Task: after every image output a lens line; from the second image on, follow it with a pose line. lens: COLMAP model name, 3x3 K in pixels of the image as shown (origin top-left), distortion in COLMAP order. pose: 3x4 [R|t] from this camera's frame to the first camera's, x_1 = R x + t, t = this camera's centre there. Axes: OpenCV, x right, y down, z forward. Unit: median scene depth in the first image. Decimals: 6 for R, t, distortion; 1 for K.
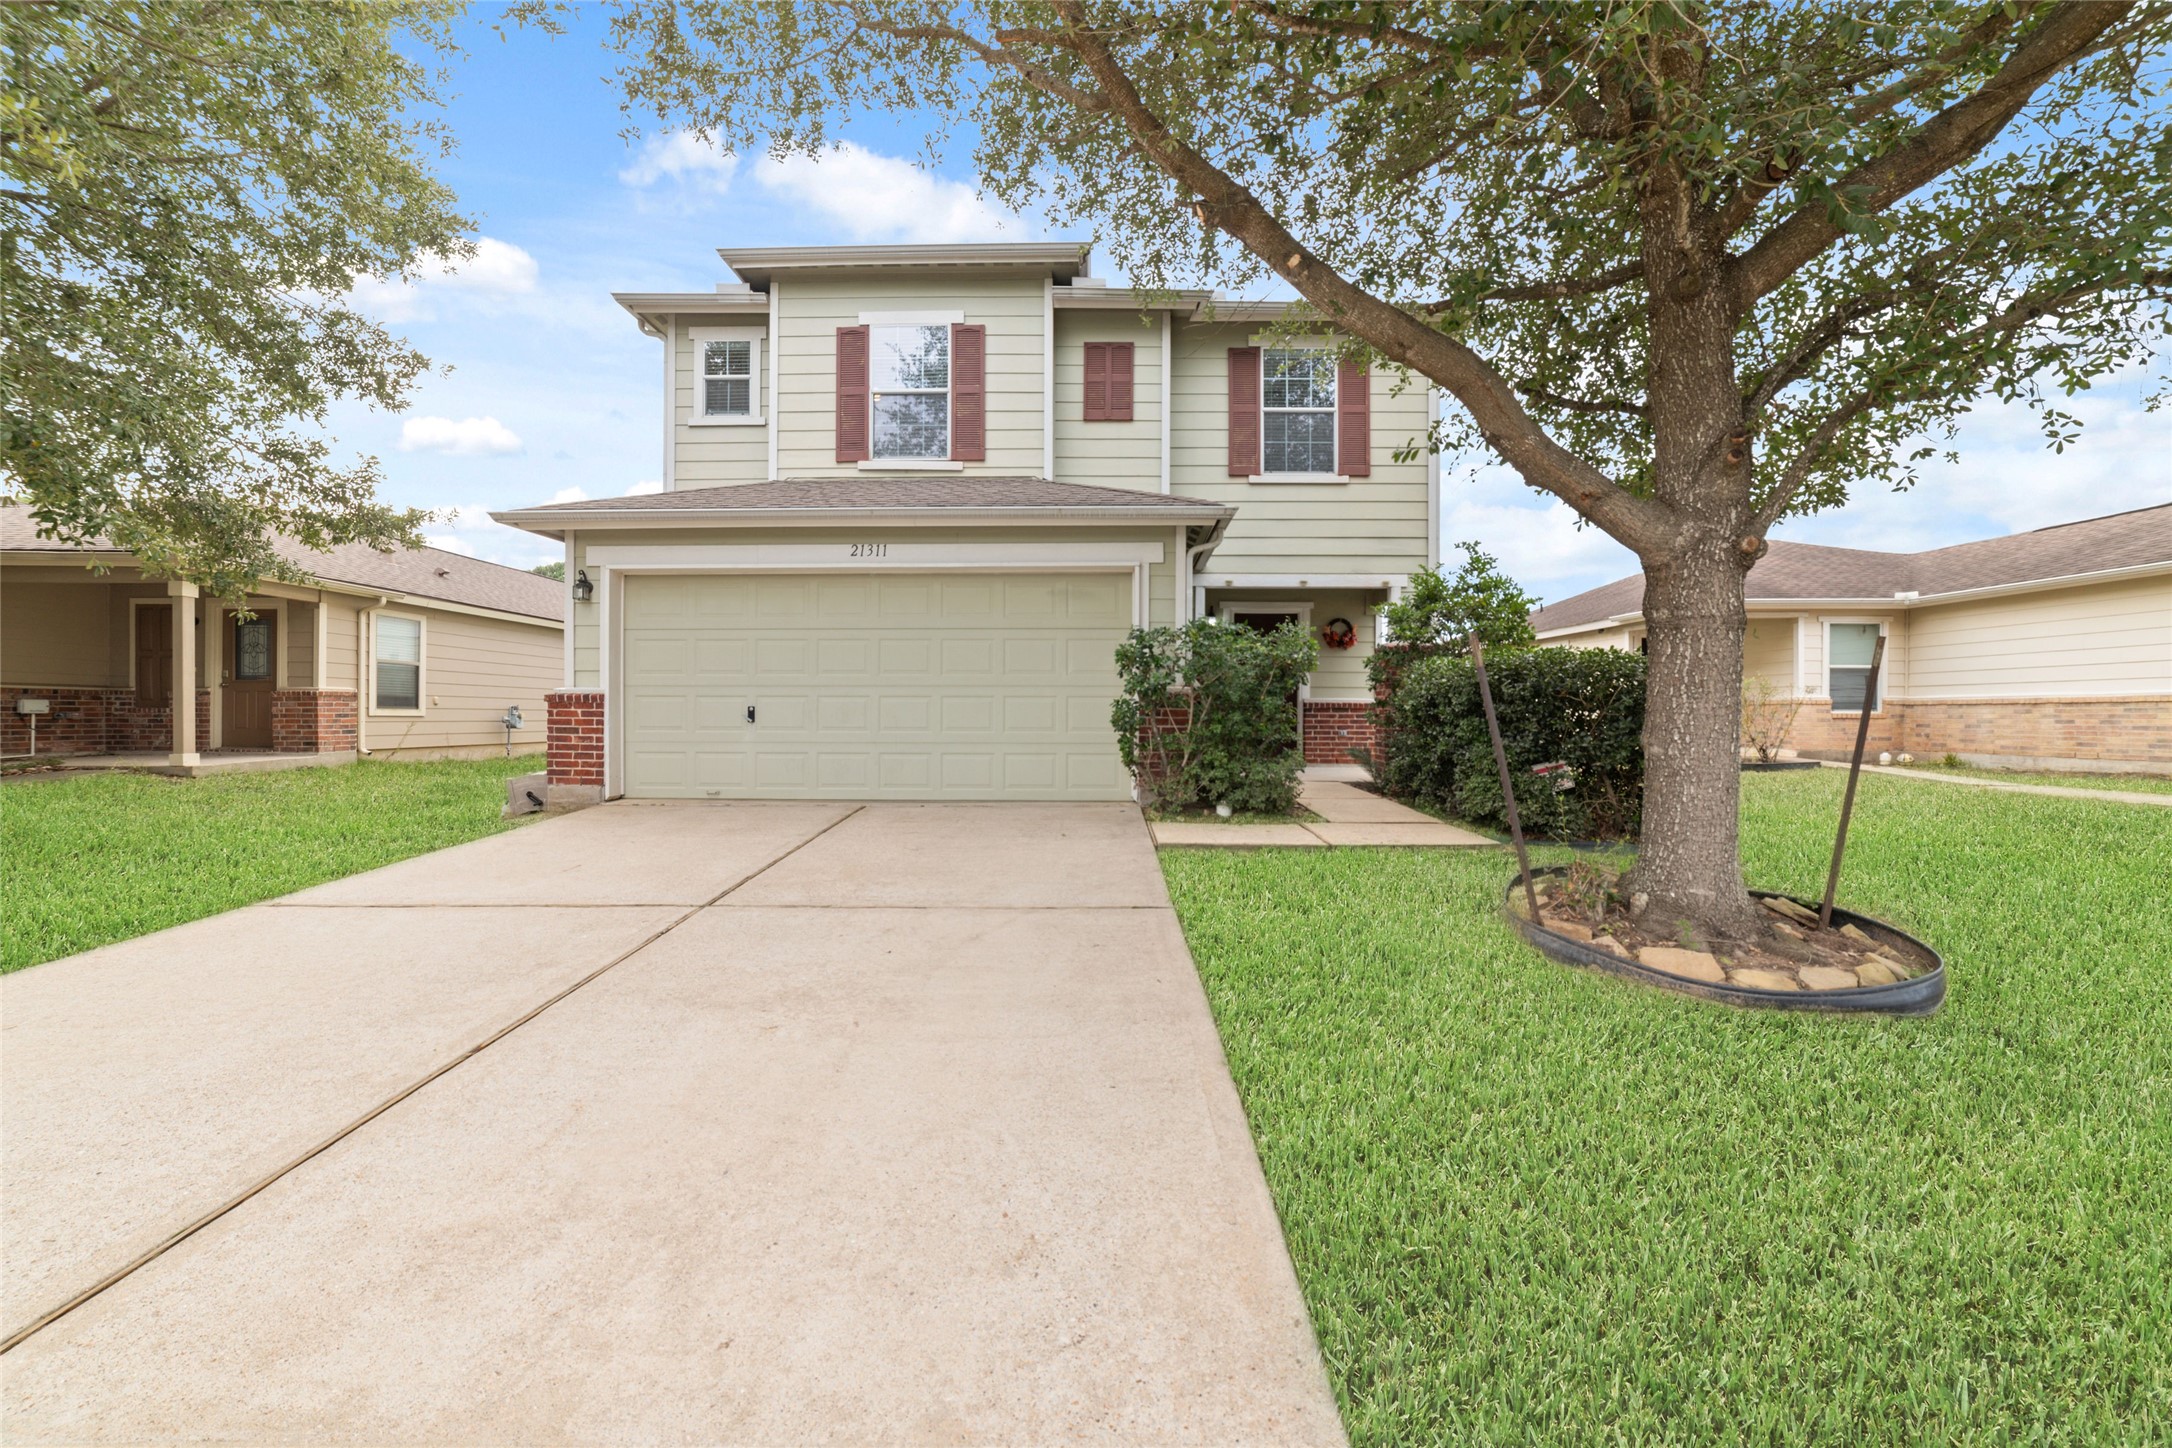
lens RADIAL K [[822.7, 0, 1083.2], [0, 822.7, 712.5], [0, 0, 1]] dist [-0.011325, 0.002992]
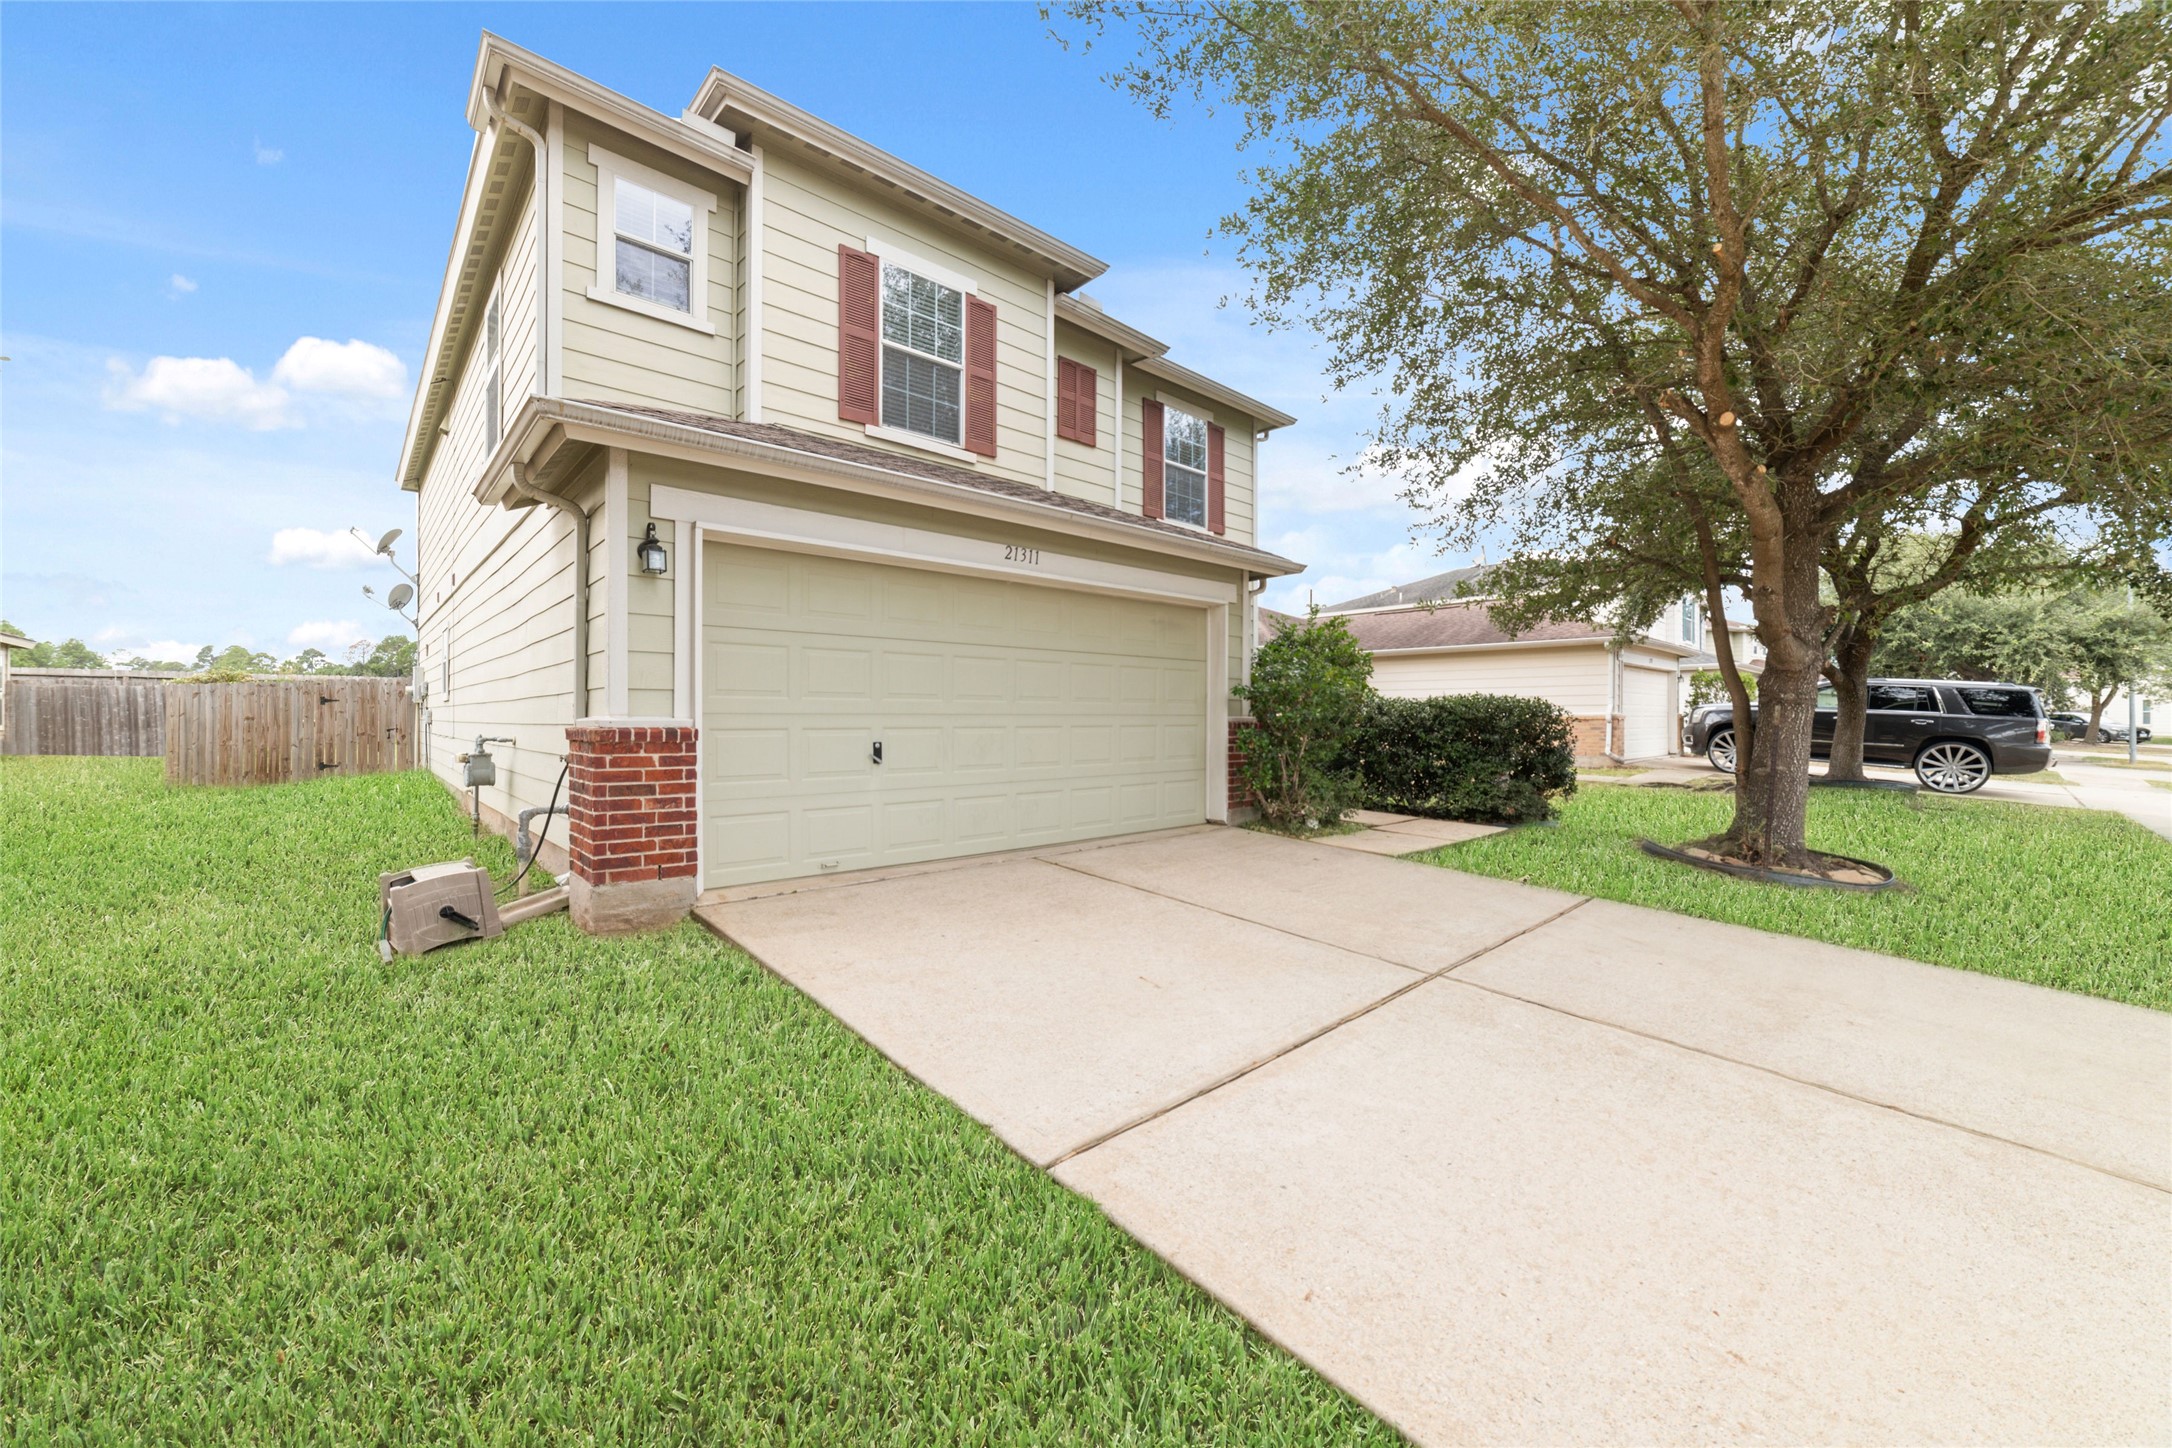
lens RADIAL K [[822.7, 0, 1078.9], [0, 822.7, 713.3], [0, 0, 1]] dist [-0.011325, 0.002992]
pose [[0.728214, 0.002138, 0.685346, -0.678493], [-0.000382, 0.999996, -0.002714, -0.027367], [-0.685349, 0.001715, 0.728213, 0.293630]]
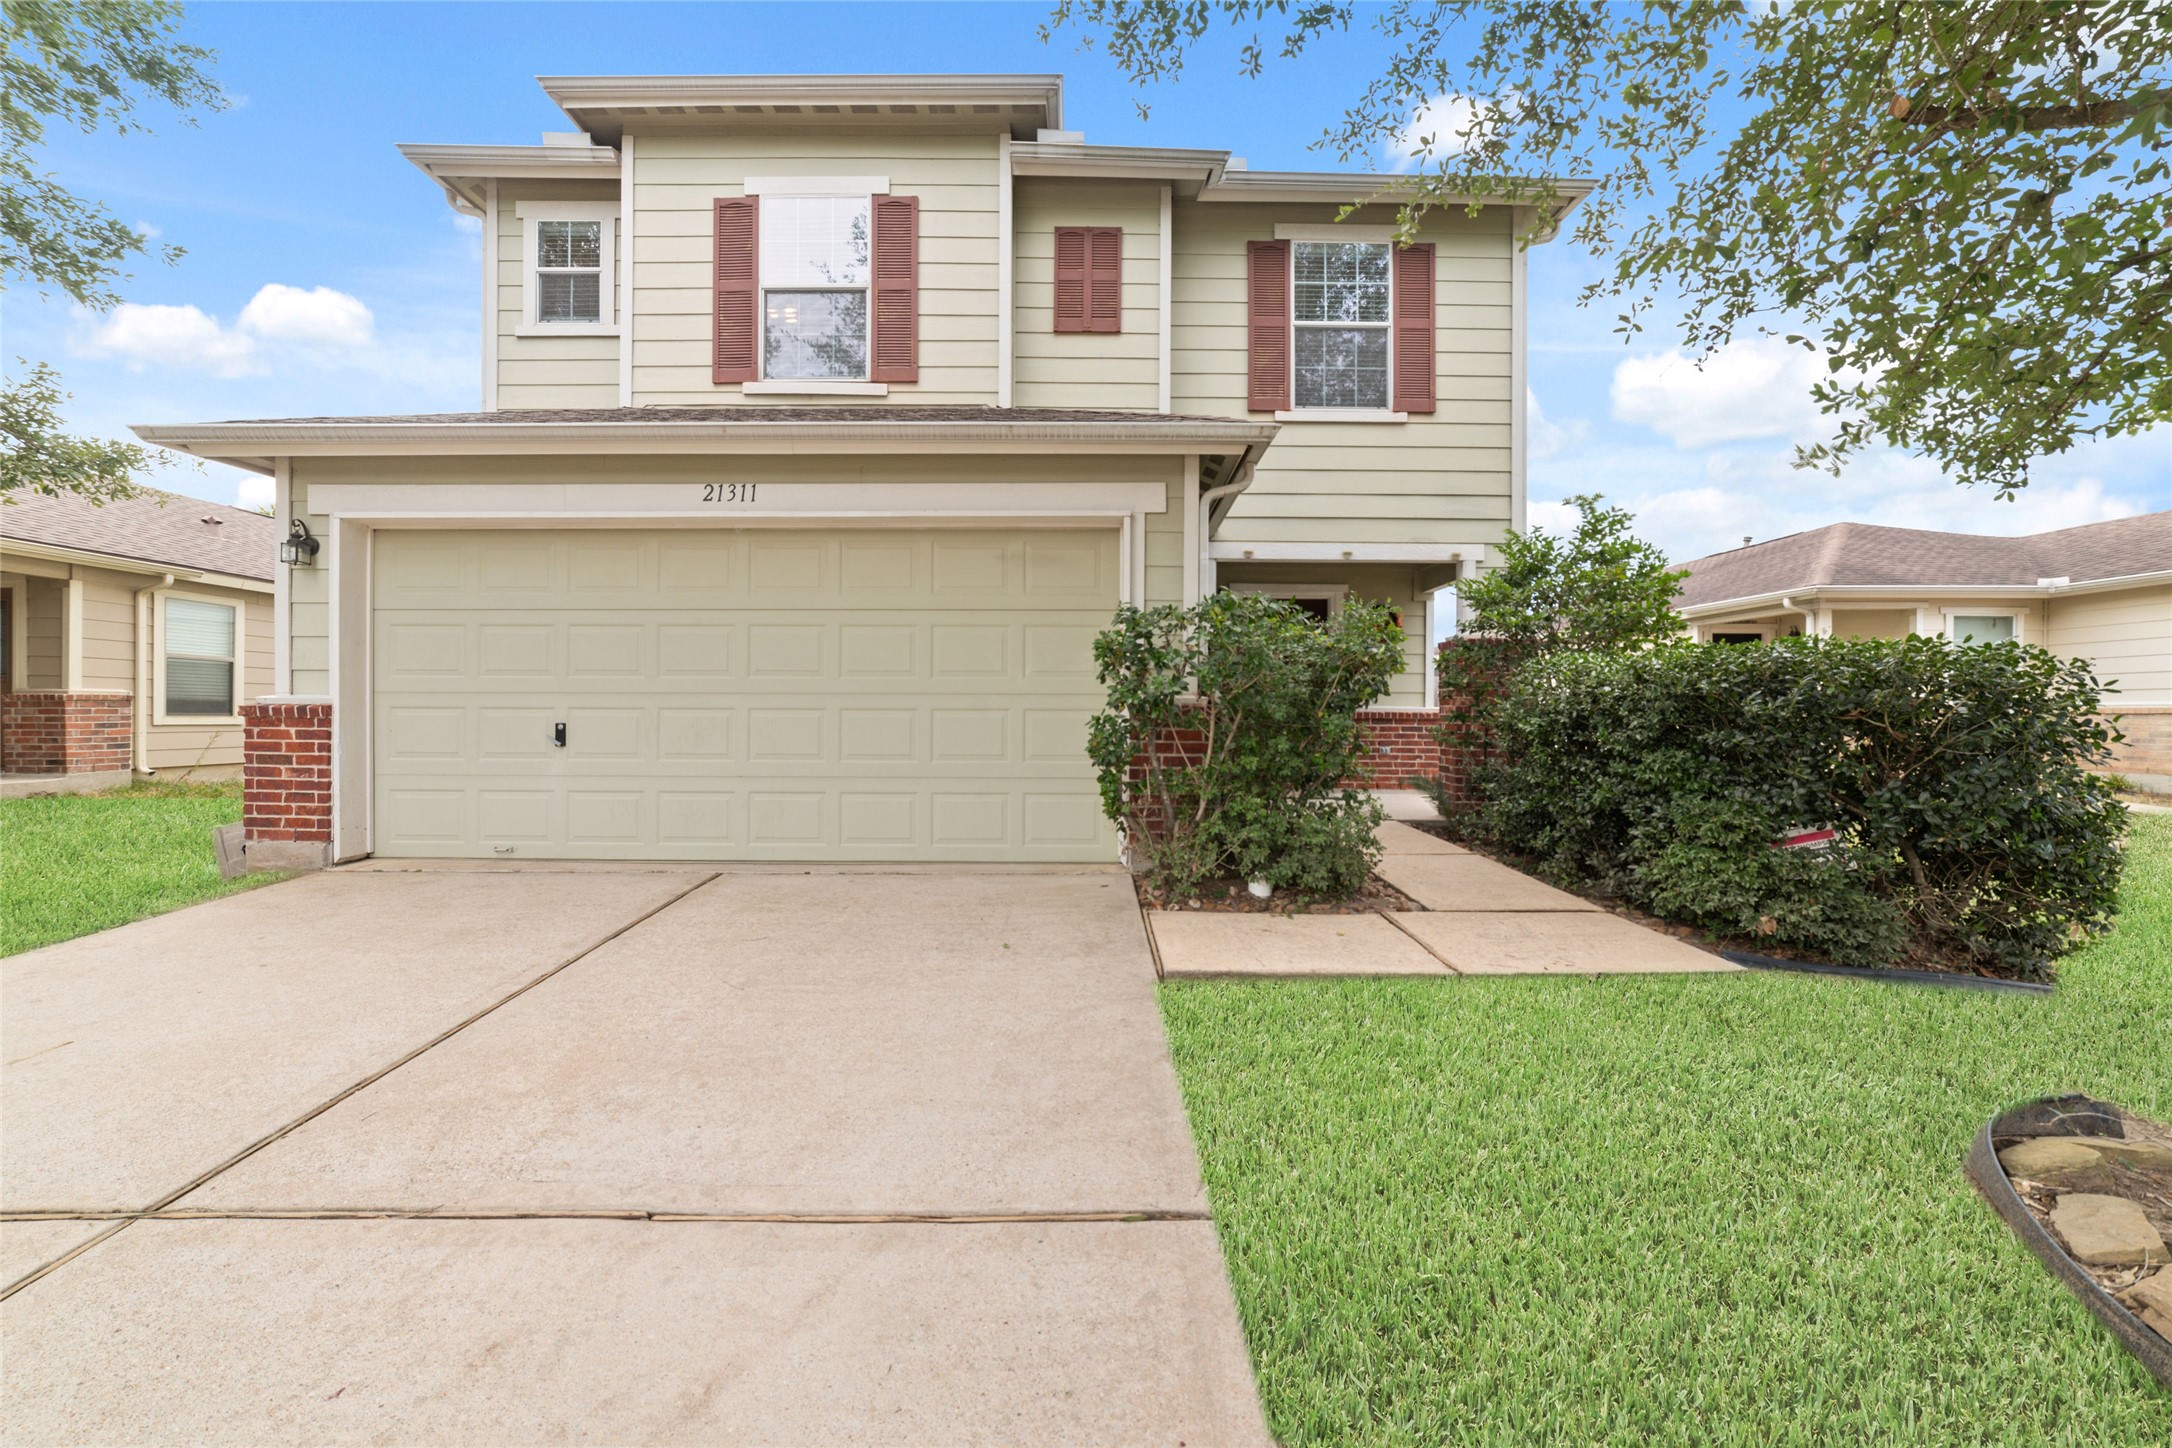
lens RADIAL K [[822.7, 0, 1083.1], [0, 822.7, 713.3], [0, 0, 1]] dist [-0.011325, 0.002992]
pose [[0.999822, 0.001594, 0.018815, 0.014338], [-0.001662, 0.999992, 0.003586, -0.016222], [-0.018809, -0.003616, 0.999817, 0.272936]]
